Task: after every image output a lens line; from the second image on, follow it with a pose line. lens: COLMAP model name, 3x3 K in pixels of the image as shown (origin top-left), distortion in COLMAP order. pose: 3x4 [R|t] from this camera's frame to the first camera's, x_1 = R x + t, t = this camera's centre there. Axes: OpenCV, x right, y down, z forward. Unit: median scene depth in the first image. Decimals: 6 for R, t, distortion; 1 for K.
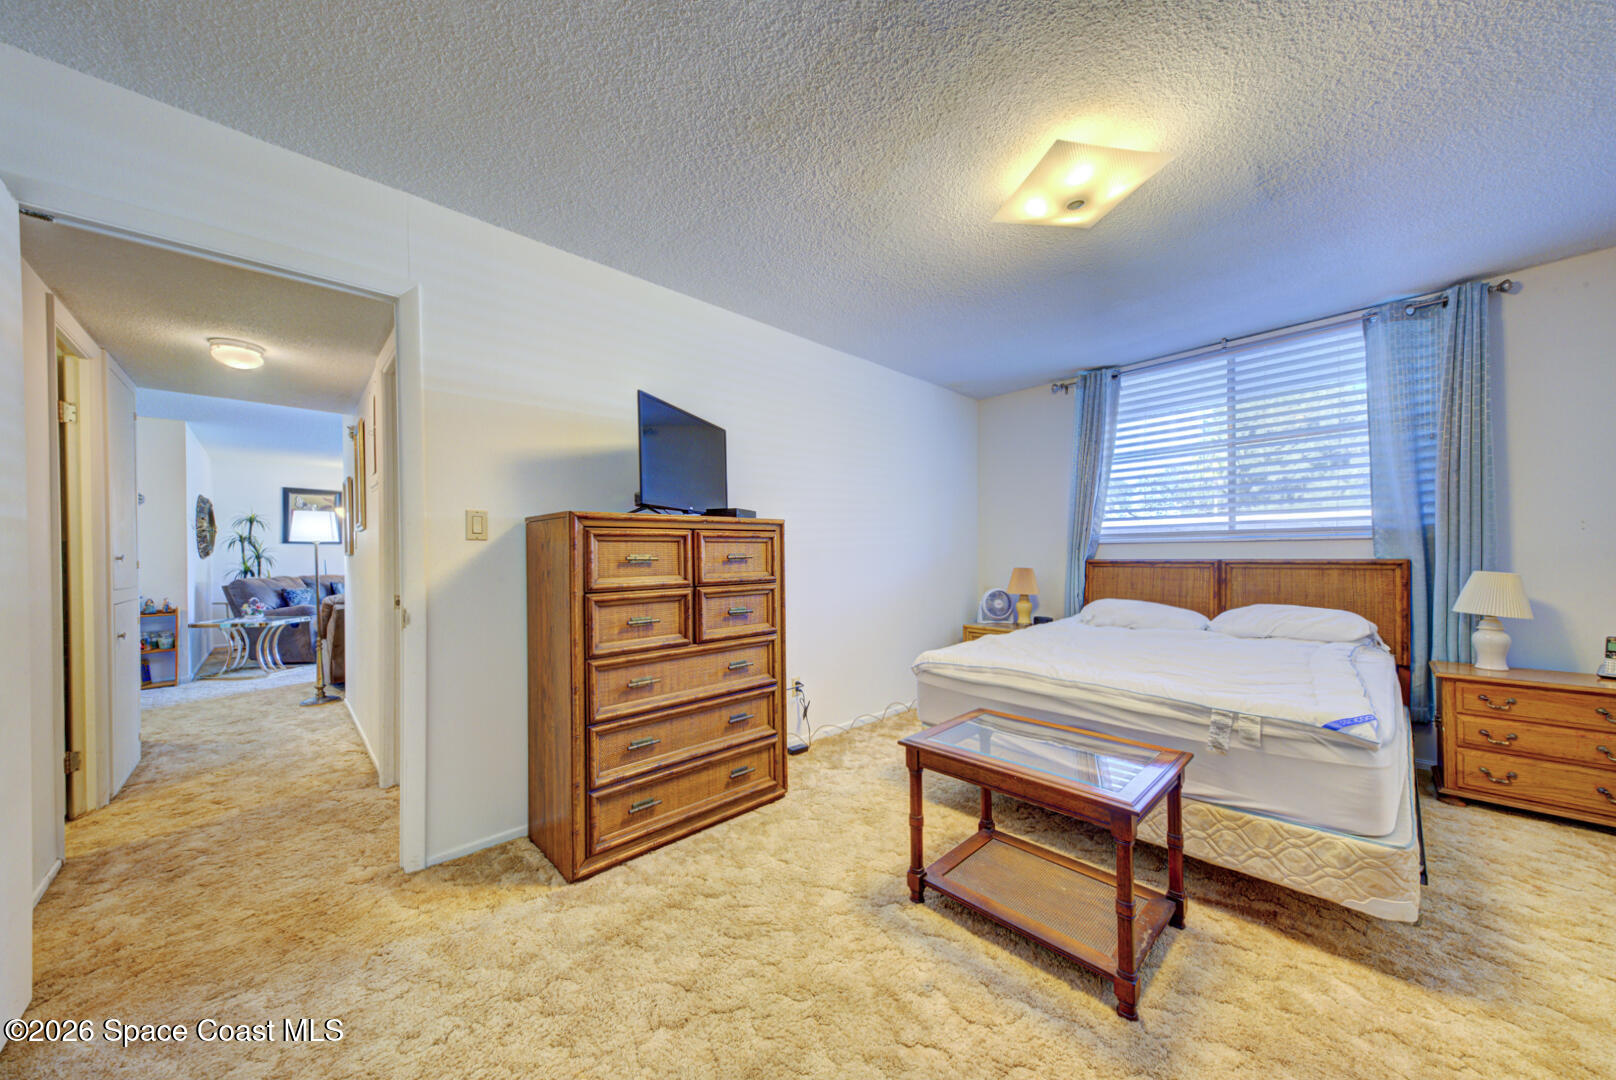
lens RADIAL K [[554.6, 0, 805.0], [0, 554.6, 550.6], [0, 0, 1]] dist [0.009965, -0.000181]
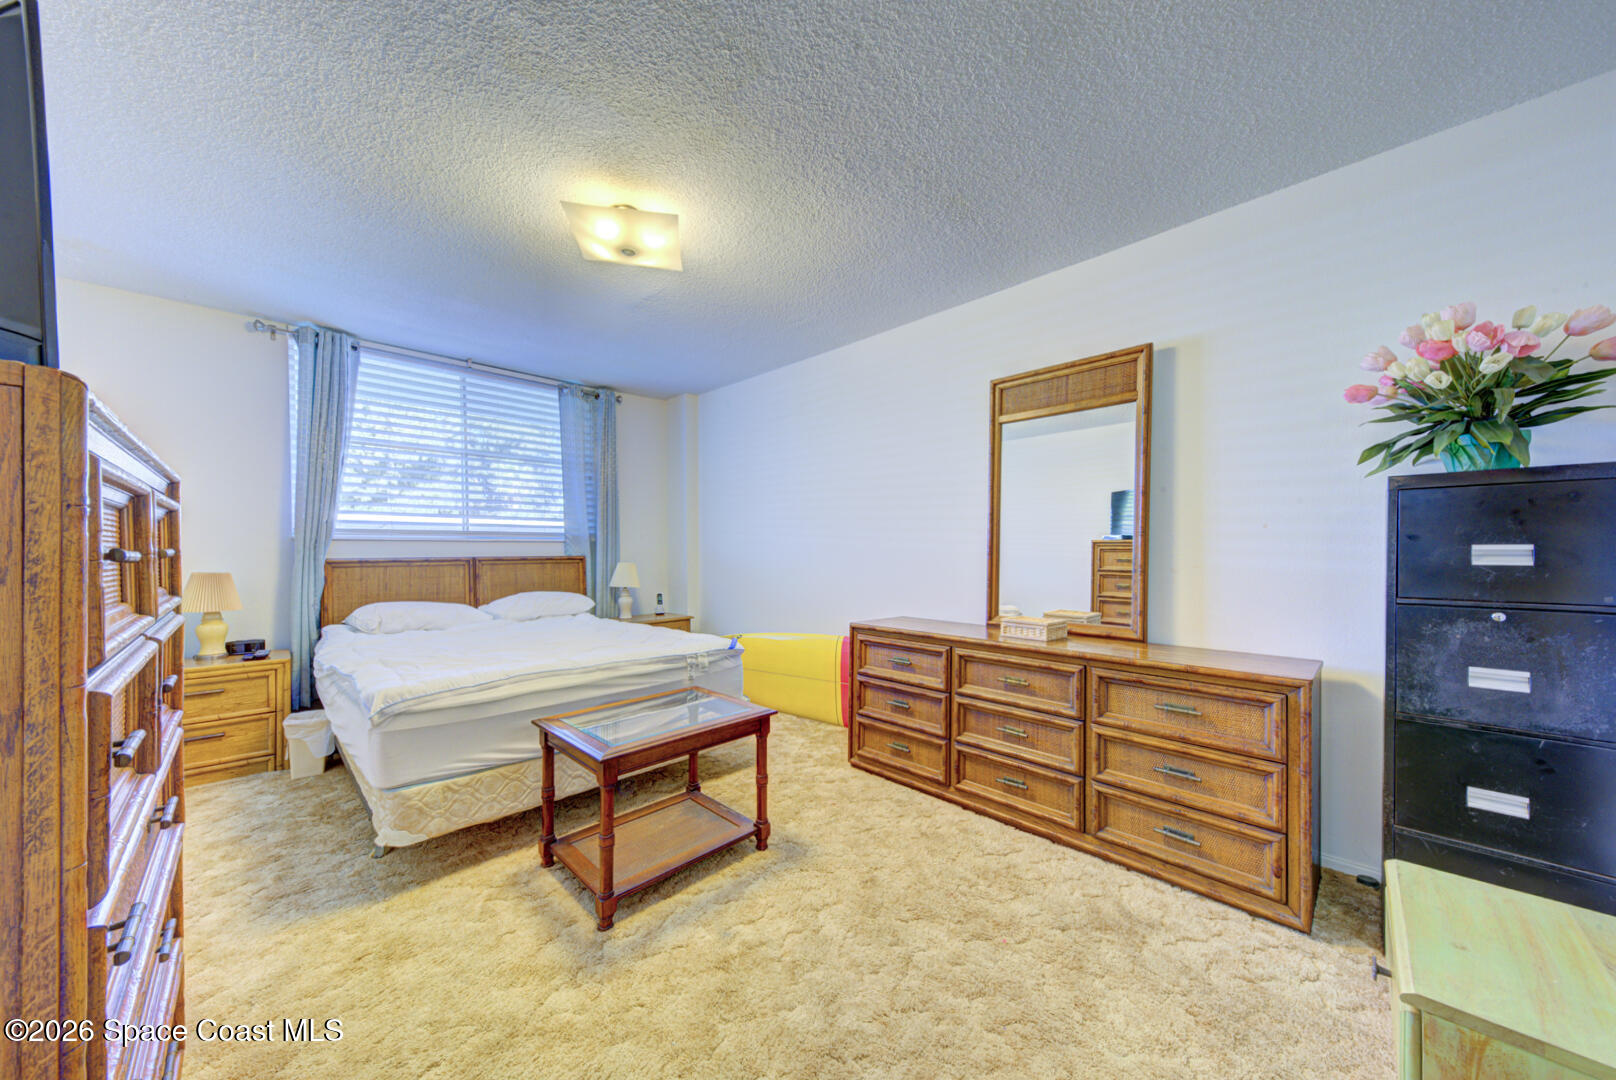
lens RADIAL K [[554.6, 0, 805.1], [0, 554.6, 551.5], [0, 0, 1]] dist [0.009965, -0.000181]
pose [[-0.029205, 0.003645, 0.999567, -0.435362], [-0.004772, 0.999981, -0.003785, 0.006284], [-0.999562, -0.004880, -0.029187, 0.417841]]
